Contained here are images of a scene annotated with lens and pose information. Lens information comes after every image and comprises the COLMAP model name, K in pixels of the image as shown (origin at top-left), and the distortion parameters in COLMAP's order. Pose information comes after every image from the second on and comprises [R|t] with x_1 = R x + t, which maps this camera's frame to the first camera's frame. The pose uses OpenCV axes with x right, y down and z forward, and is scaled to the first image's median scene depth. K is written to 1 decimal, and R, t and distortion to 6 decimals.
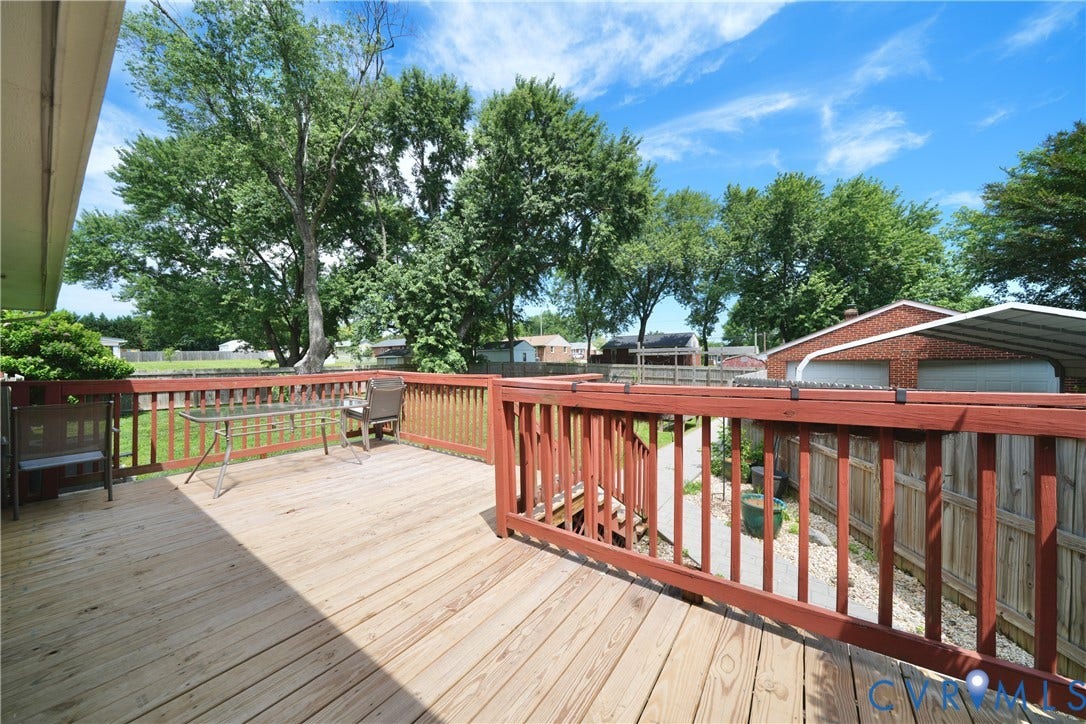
lens RADIAL K [[358.1, 0, 561.5], [0, 358.1, 368.8], [0, 0, 1]] dist [0.011608, -0.000026]
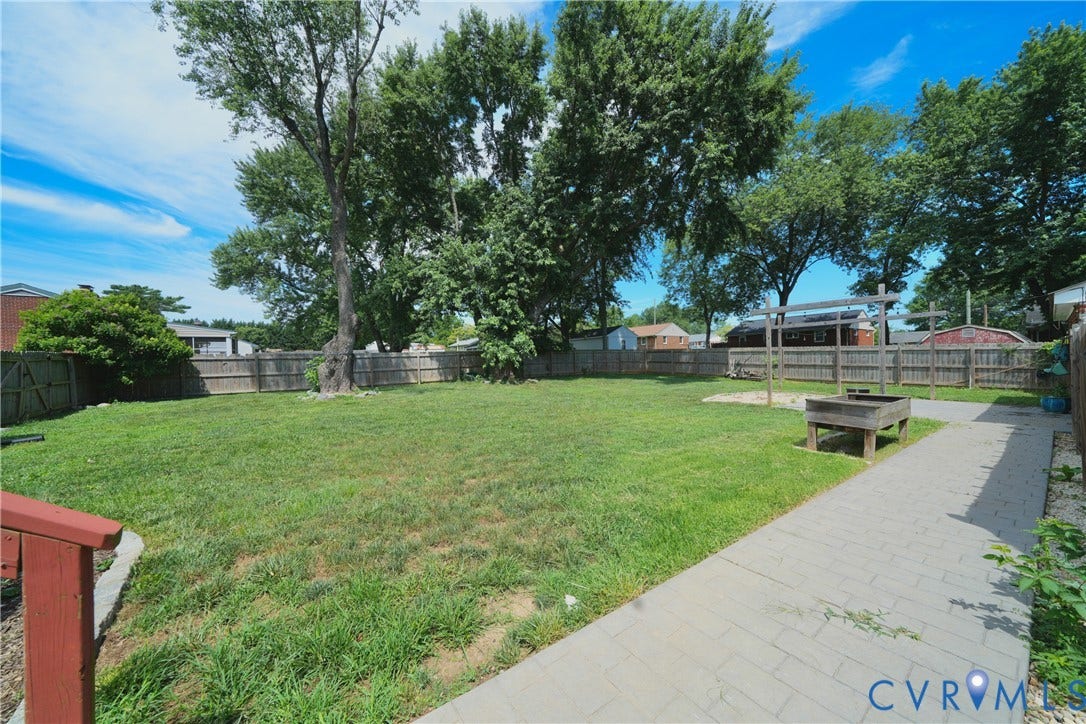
lens RADIAL K [[379.6, 0, 546.3], [0, 379.6, 365.2], [0, 0, 1]] dist [-0.000052, -0.000147]
pose [[0.943452, -0.010098, -0.331356, 0.041388], [0.011185, 0.999936, 0.001373, 0.021142], [0.331321, -0.005002, 0.943505, 0.152613]]
